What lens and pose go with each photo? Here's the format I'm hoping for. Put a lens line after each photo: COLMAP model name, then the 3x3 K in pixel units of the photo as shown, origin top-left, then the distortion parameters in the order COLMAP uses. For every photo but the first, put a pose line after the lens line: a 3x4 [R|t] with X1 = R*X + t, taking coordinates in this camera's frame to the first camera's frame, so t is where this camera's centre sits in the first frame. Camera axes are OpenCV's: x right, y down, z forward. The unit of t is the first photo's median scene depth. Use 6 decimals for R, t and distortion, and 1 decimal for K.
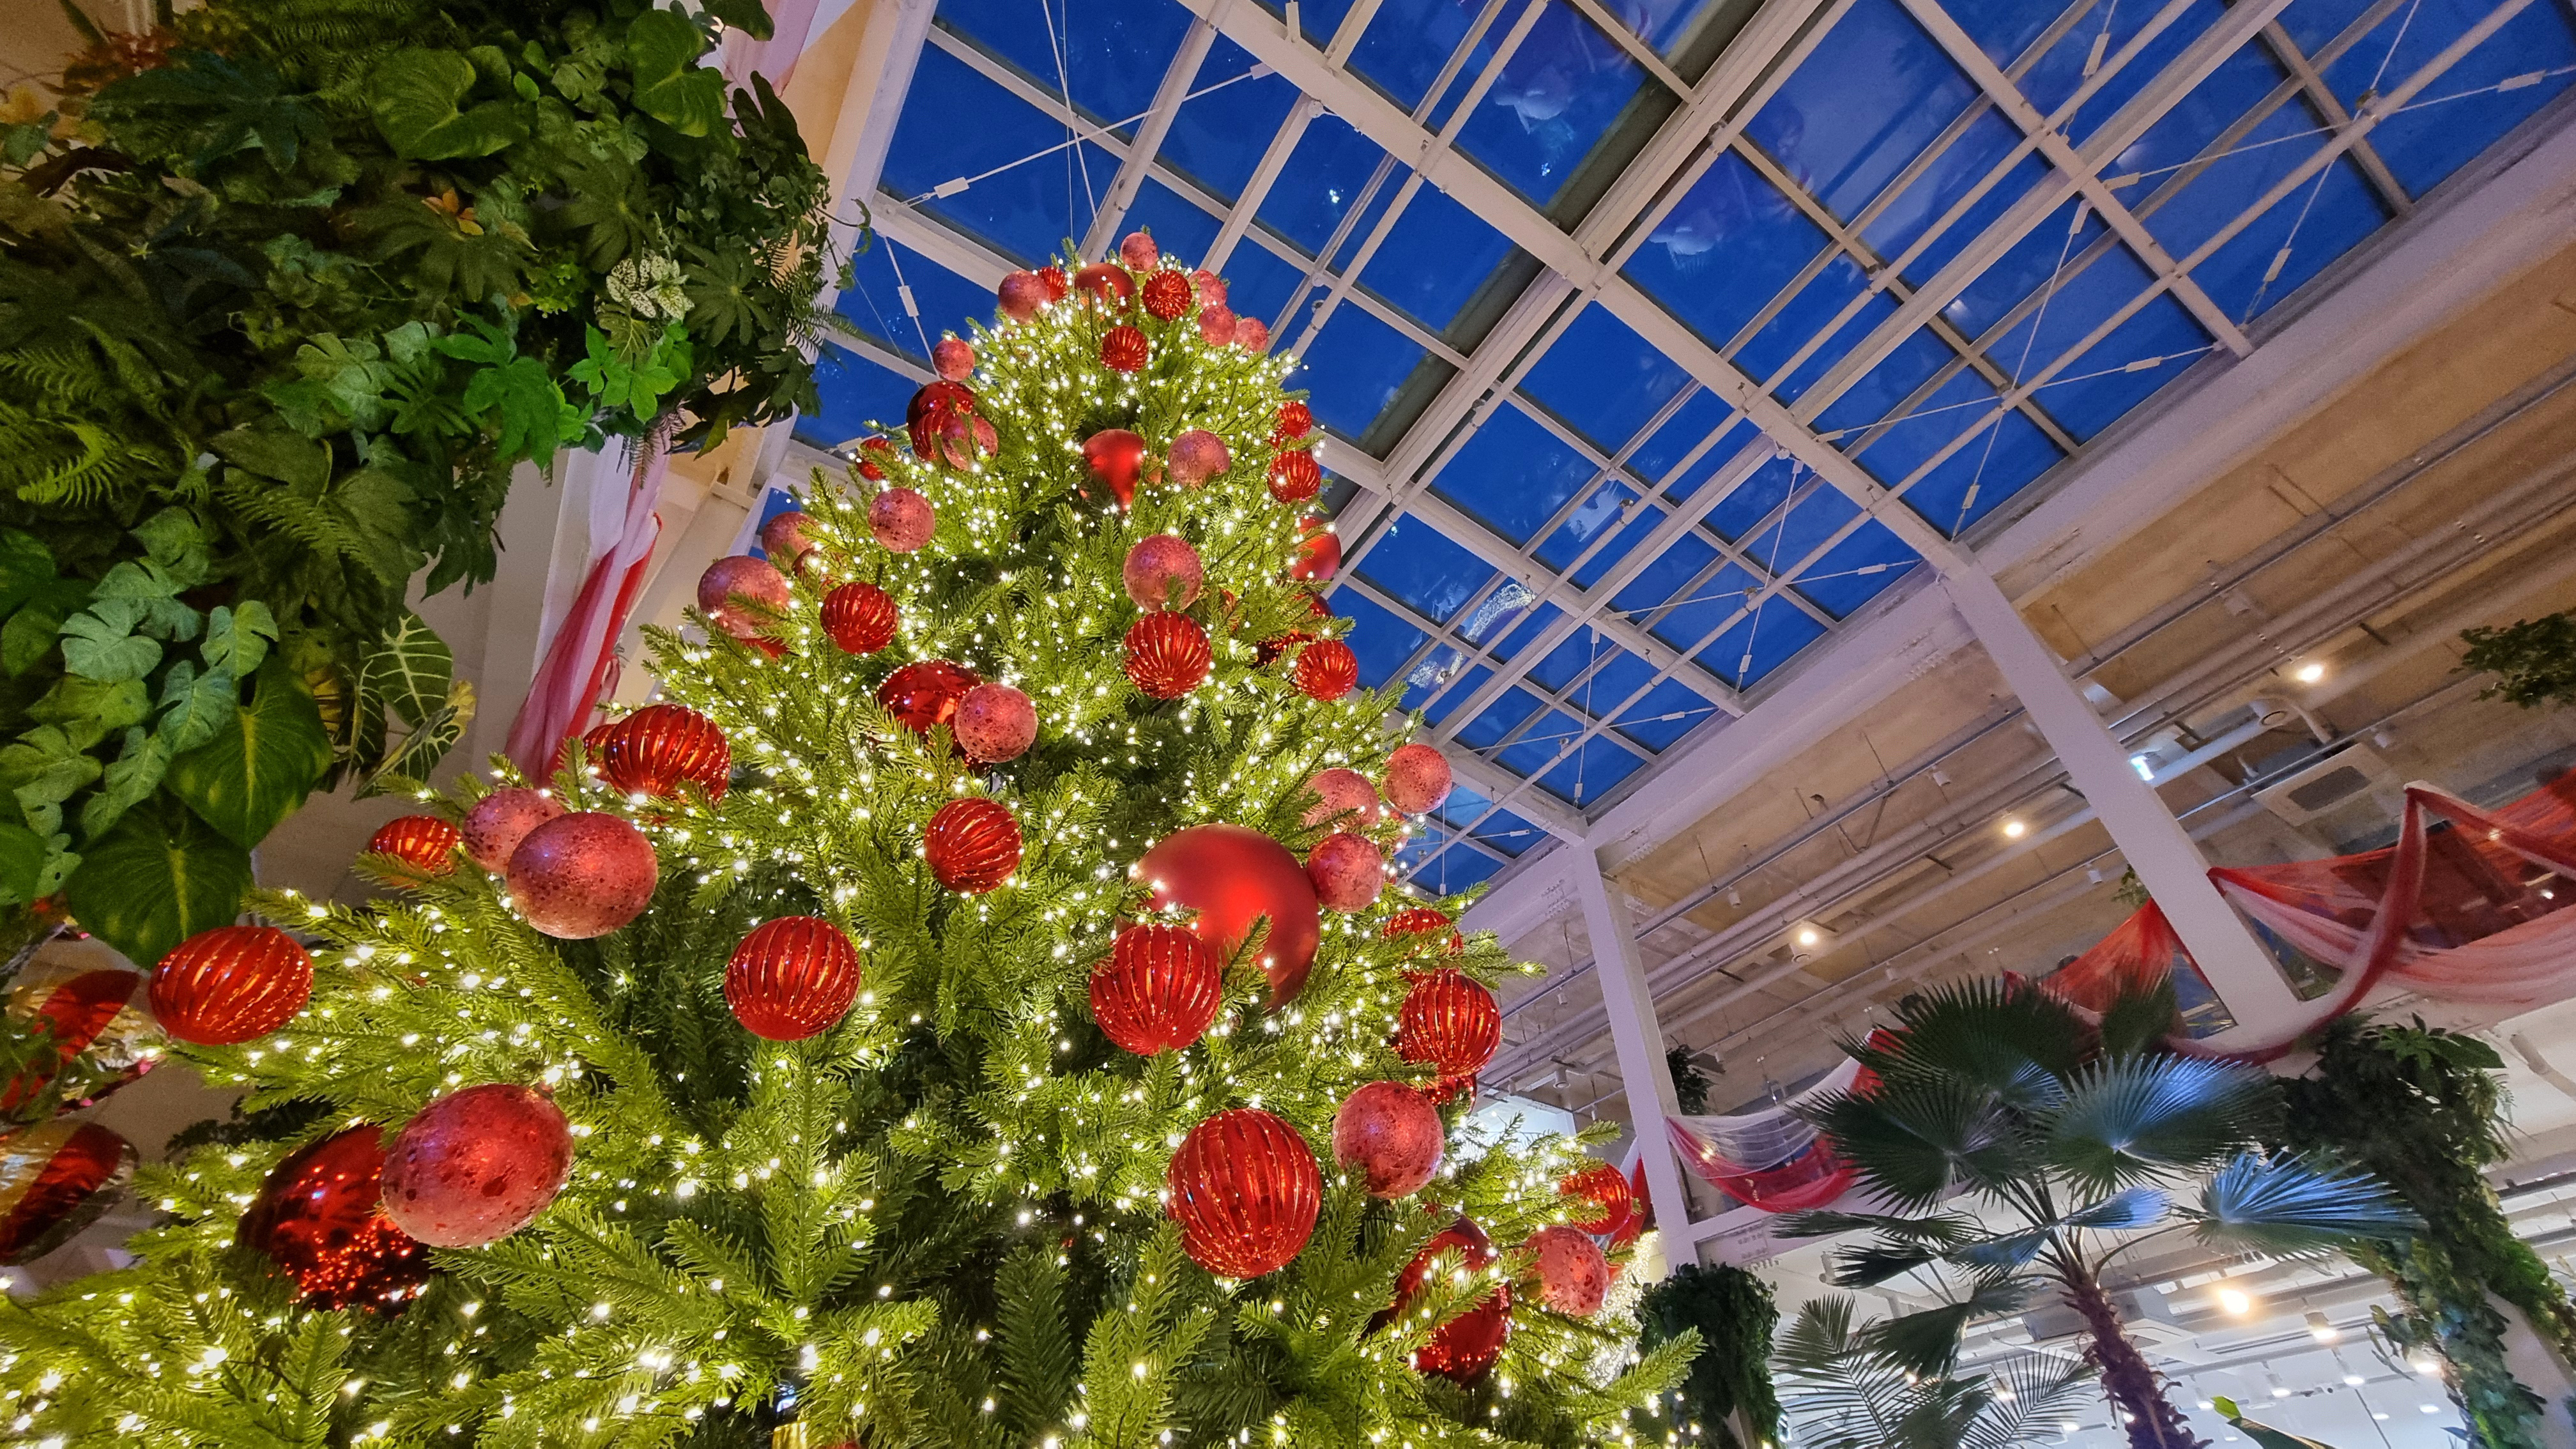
lens RADIAL K [[1046.9, 0, 1270.9], [0, 1046.9, 741.3], [0, 0, 1]] dist [0.002913, -0.001431]
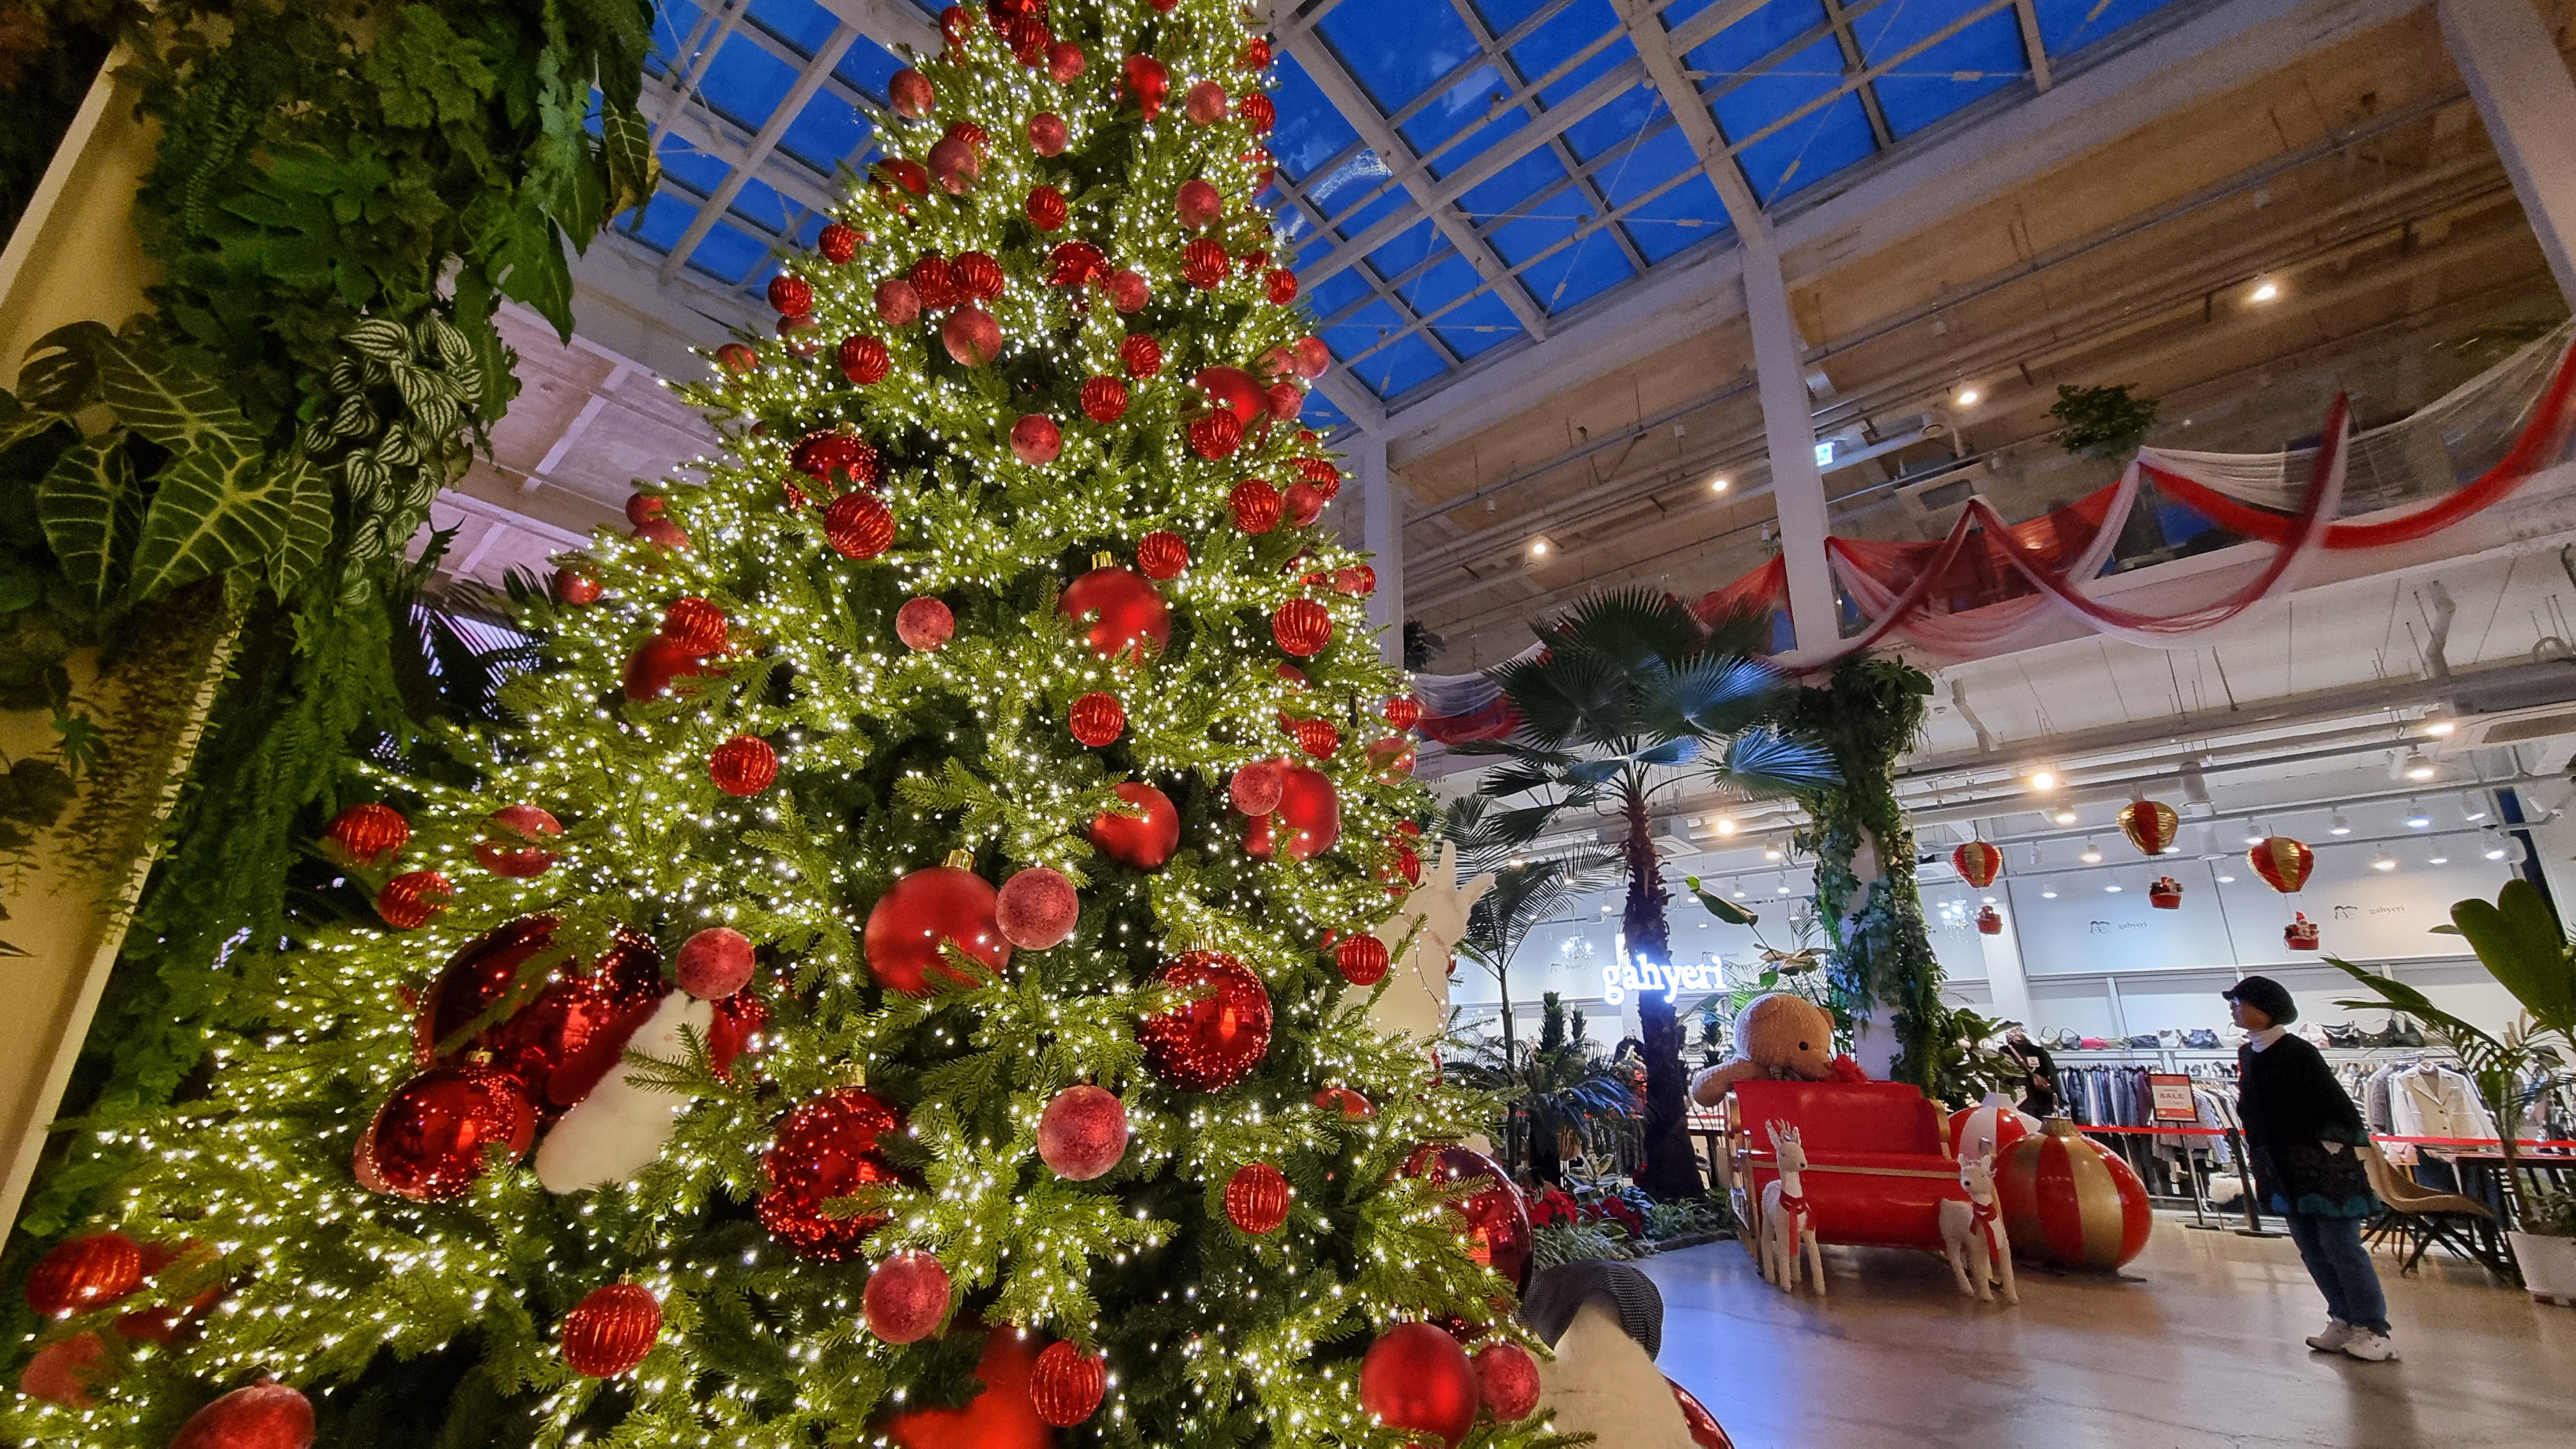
lens RADIAL K [[1046.9, 0, 1282.6], [0, 1046.9, 730.4], [0, 0, 1]] dist [0.002913, -0.001431]
pose [[0.964099, 0.109116, 0.242087, -0.041998], [-0.195263, 0.909156, 0.367842, -0.005959], [-0.179957, -0.401907, 0.897823, -0.127545]]
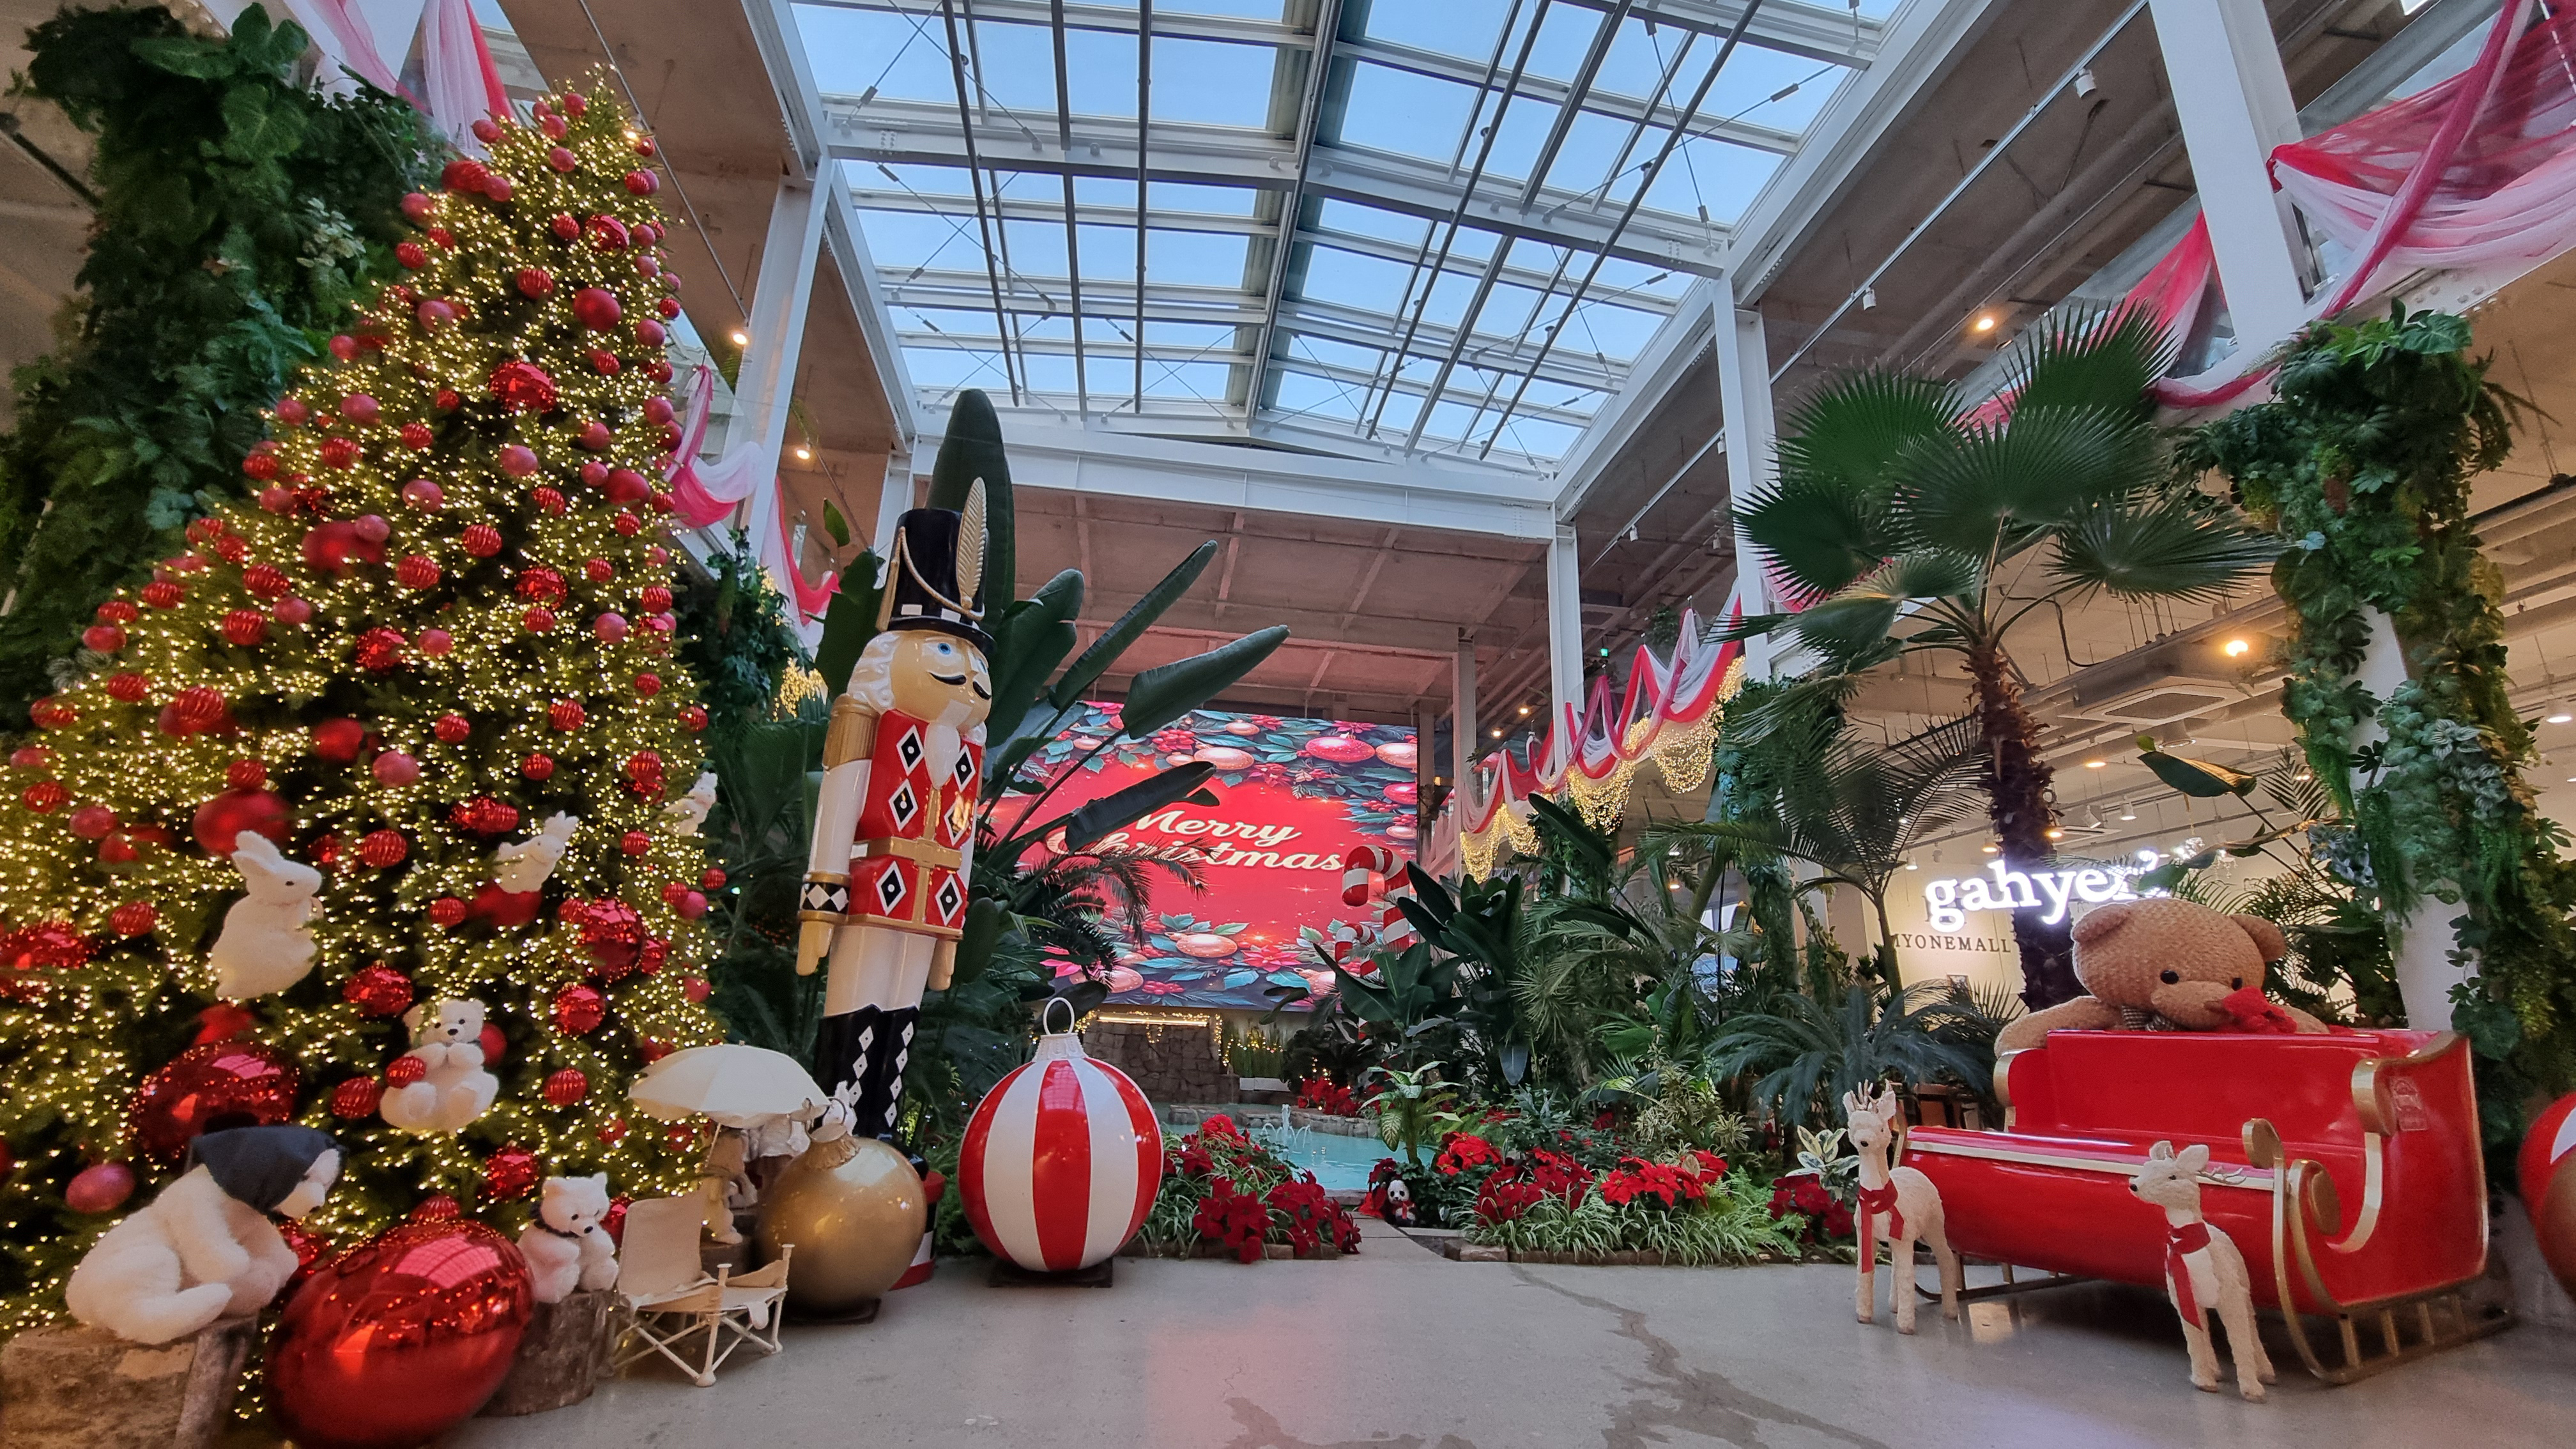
lens RADIAL K [[1046.9, 0, 1284.8], [0, 1046.9, 733.0], [0, 0, 1]] dist [0.002913, -0.001431]
pose [[0.901519, -0.101005, -0.420787, 0.450406], [0.272045, 0.888485, 0.369576, 0.013485], [0.336534, -0.447653, 0.828464, -0.097211]]
